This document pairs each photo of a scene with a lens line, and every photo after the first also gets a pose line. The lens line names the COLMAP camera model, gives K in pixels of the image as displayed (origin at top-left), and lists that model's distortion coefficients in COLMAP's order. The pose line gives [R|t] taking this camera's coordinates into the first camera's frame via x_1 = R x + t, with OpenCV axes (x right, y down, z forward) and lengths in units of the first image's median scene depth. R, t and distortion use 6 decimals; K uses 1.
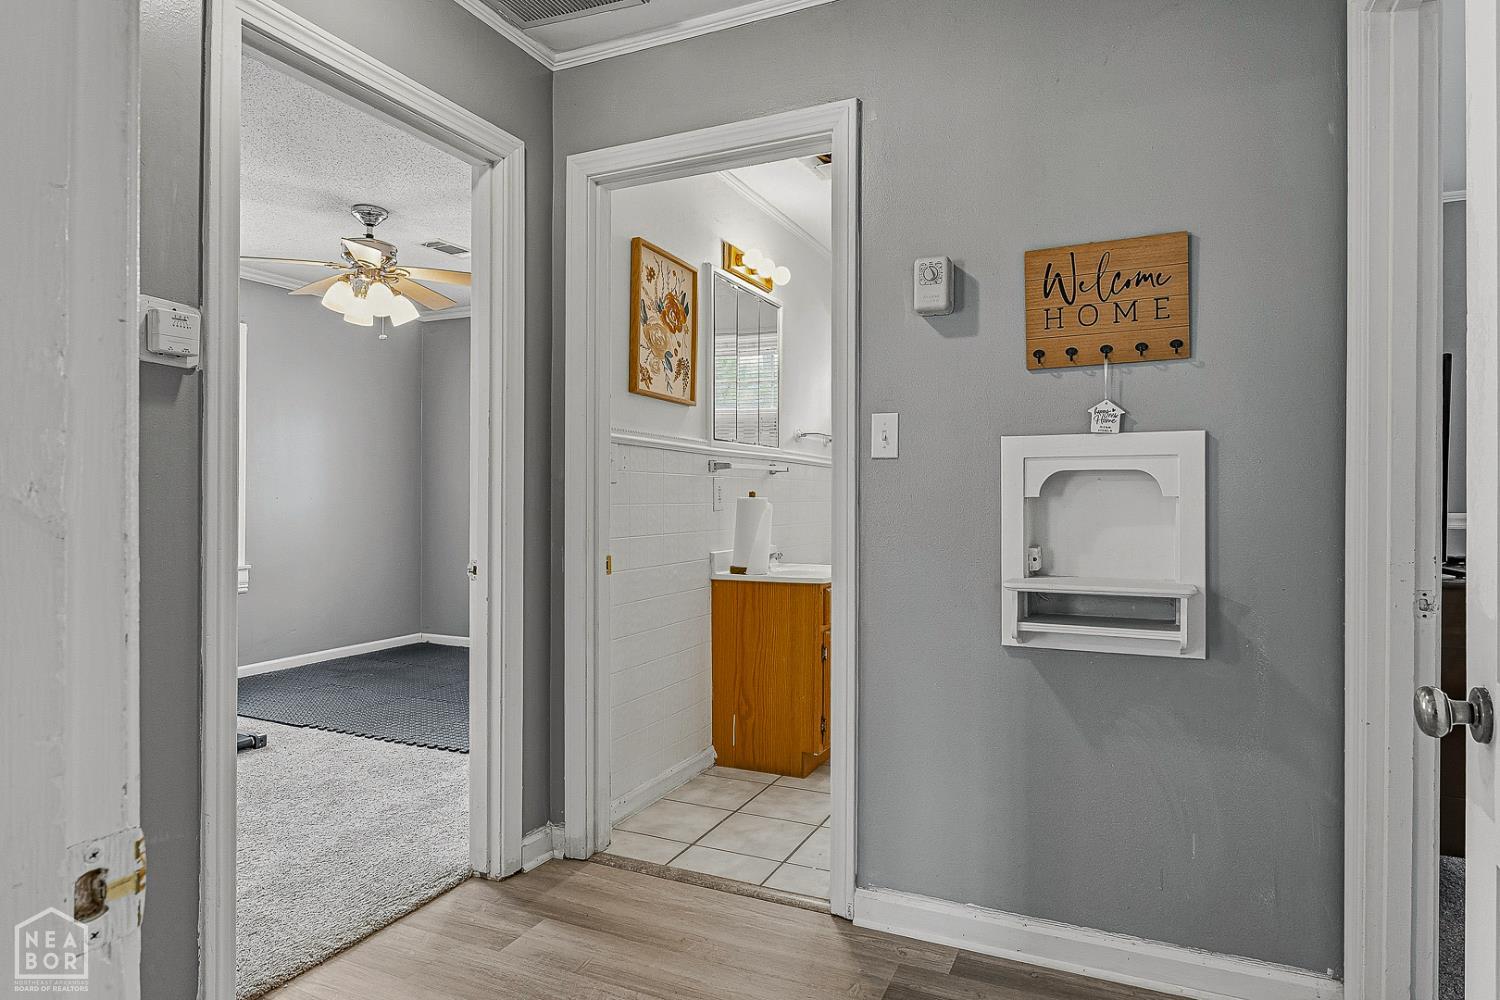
lens RADIAL K [[842.1, 0, 752.7], [0, 842.1, 495.8], [0, 0, 1]] dist [-0.000537, 0.000023]
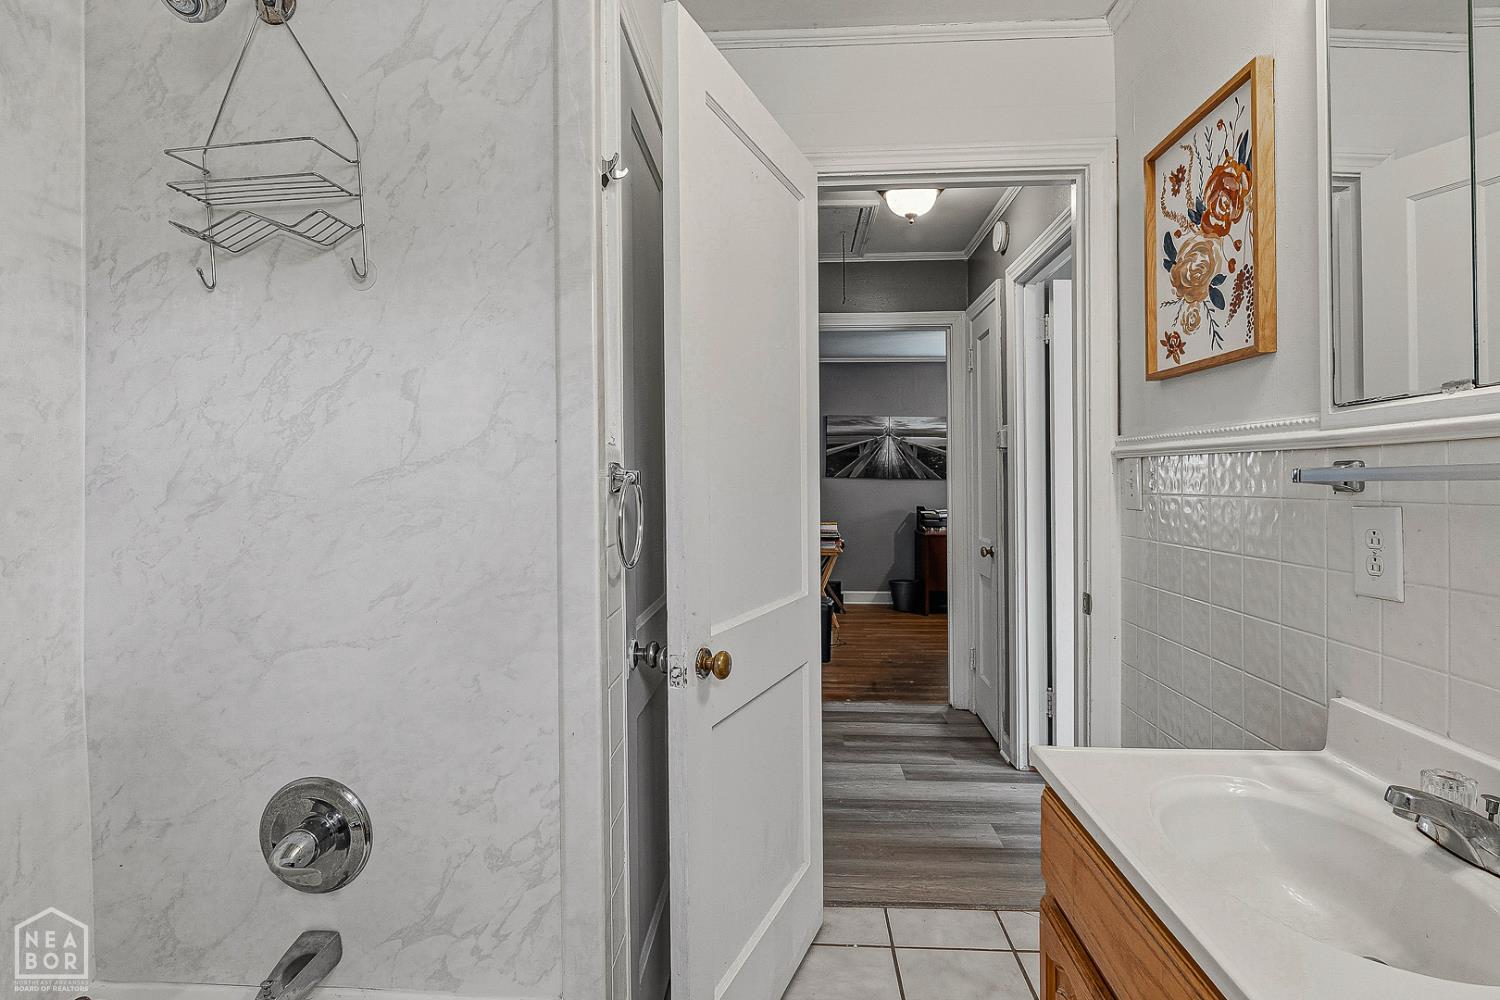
lens RADIAL K [[721.2, 0, 749.8], [0, 721.2, 488.0], [0, 0, 1]] dist [-0.000051, -0.000015]
pose [[-0.935609, 0.005007, -0.353001, 0.351305], [0.001591, 0.999949, 0.009967, -0.037275], [0.353033, 0.008764, -0.935570, 1.325812]]
